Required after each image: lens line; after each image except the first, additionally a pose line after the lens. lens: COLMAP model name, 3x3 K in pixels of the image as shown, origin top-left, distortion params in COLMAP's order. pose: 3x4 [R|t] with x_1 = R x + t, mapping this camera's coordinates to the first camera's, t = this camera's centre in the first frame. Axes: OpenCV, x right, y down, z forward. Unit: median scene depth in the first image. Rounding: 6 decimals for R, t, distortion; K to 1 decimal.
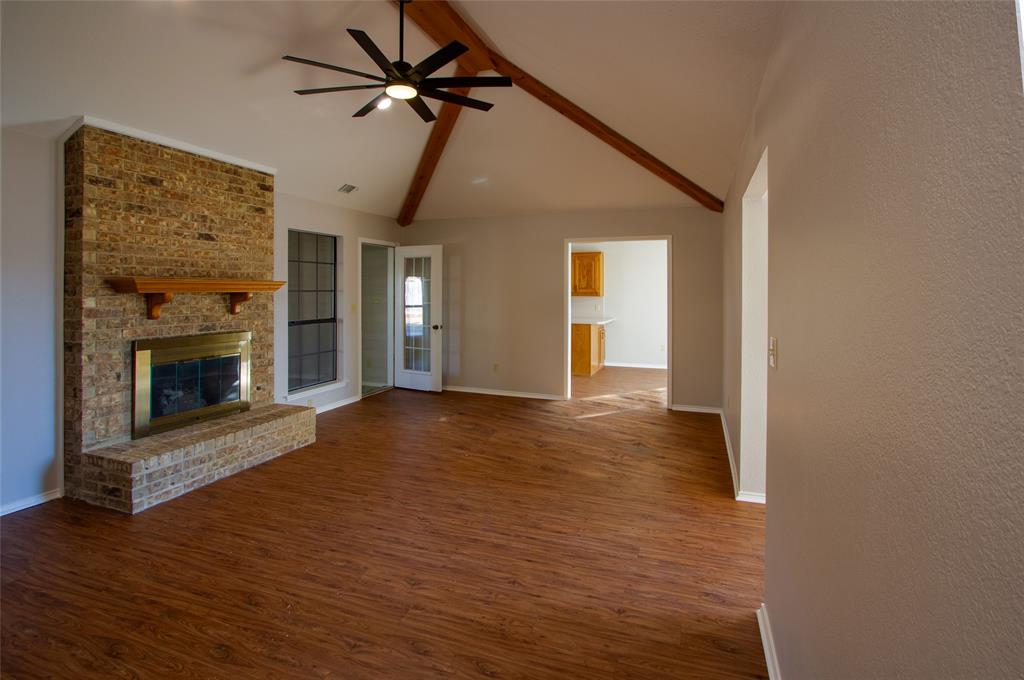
lens RADIAL K [[491.0, 0, 512.3], [0, 491.0, 284.7], [0, 0, 1]] dist [-0.022730, 0.000372]
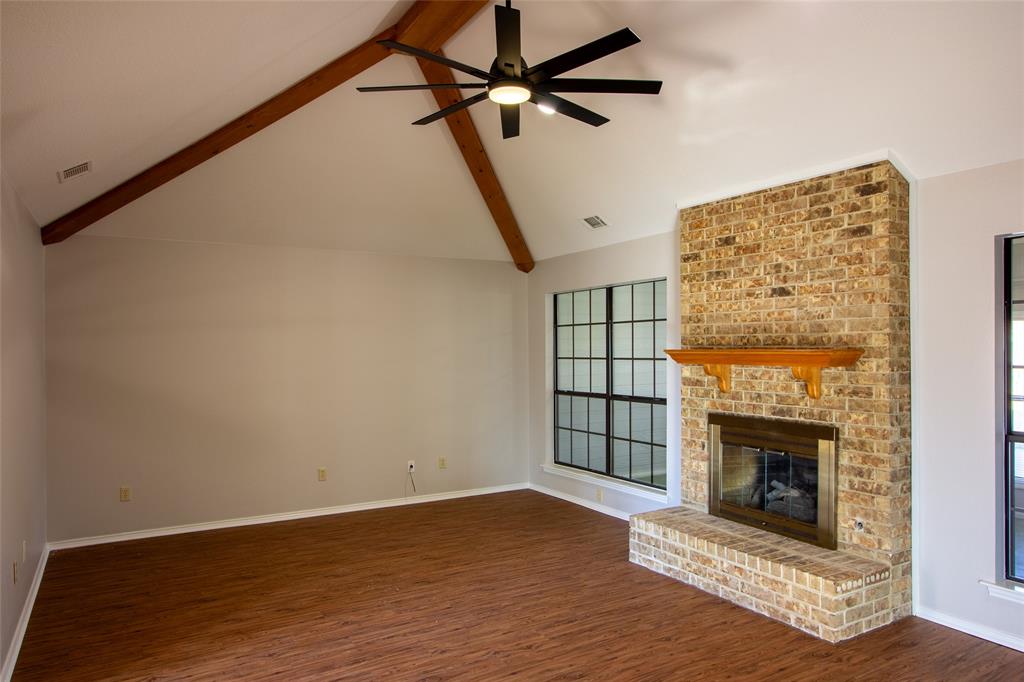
lens RADIAL K [[692.2, 0, 512.3], [0, 692.2, 349.2], [0, 0, 1]] dist [-0.005861, 0.003544]
pose [[-0.632674, 0.006347, -0.774393, 0.511940], [0.012884, 0.999914, -0.002331, -0.012615], [0.774311, -0.011452, -0.632701, 1.481343]]
